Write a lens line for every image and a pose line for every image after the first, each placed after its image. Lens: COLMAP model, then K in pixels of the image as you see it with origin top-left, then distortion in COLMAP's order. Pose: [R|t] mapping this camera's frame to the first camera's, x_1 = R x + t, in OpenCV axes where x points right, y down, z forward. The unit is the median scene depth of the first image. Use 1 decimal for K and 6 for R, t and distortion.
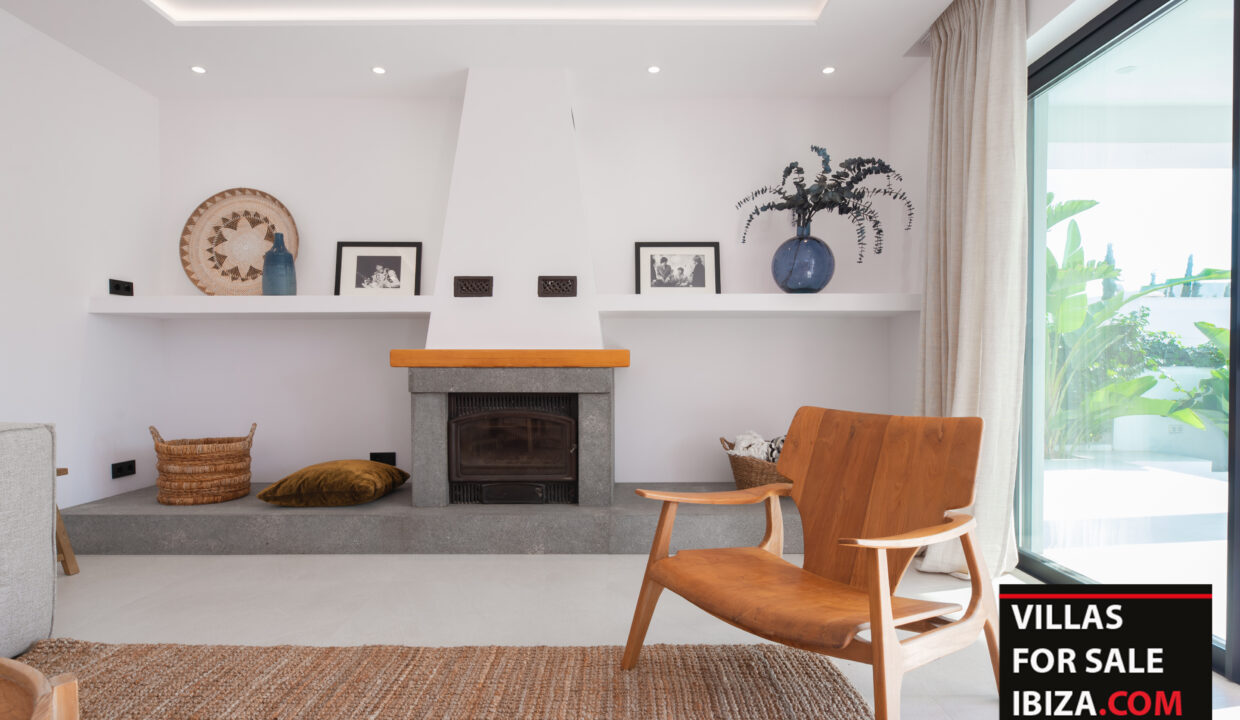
lens RADIAL K [[620.5, 0, 619.2], [0, 620.5, 374.6], [0, 0, 1]] dist [-0.000996, -0.000403]
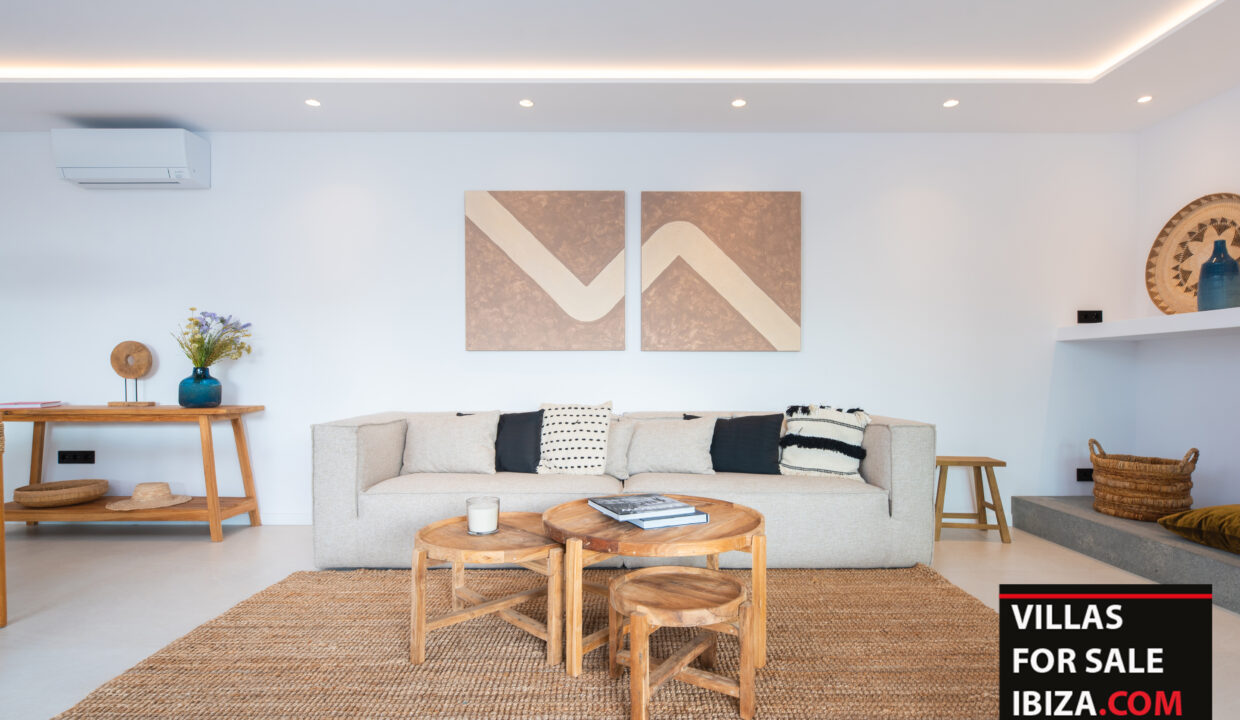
lens RADIAL K [[612.5, 0, 625.4], [0, 612.5, 374.5], [0, 0, 1]] dist [-0.002507, -0.000377]
pose [[0.016752, -0.000654, -0.999859, 0.327243], [-0.019481, 0.999810, -0.000981, -0.015536], [0.999670, 0.019494, 0.016736, 0.127951]]
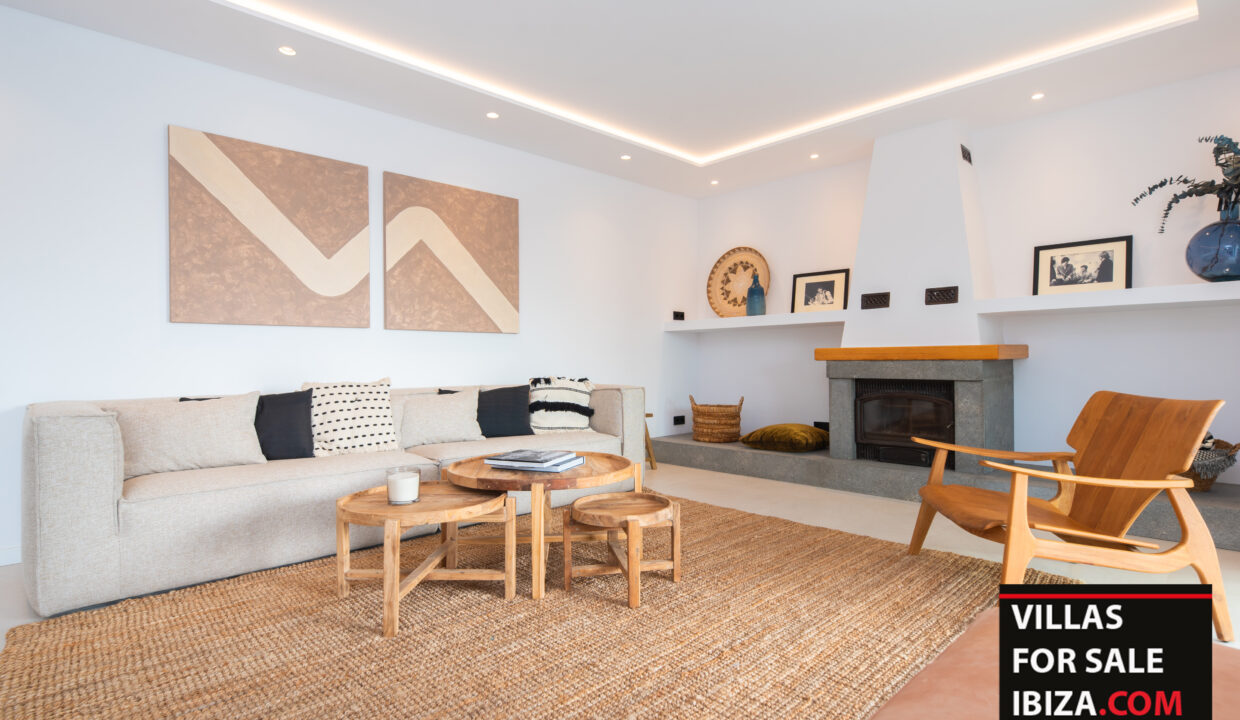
lens RADIAL K [[591.6, 0, 620.0], [0, 591.6, 360.0], [0, 0, 1]] dist [-0.002485, -0.000203]
pose [[0.691266, -0.005040, -0.722582, 0.292693], [-0.007655, 0.999868, -0.014298, 0.009409], [0.722559, 0.015416, 0.691137, -0.274824]]
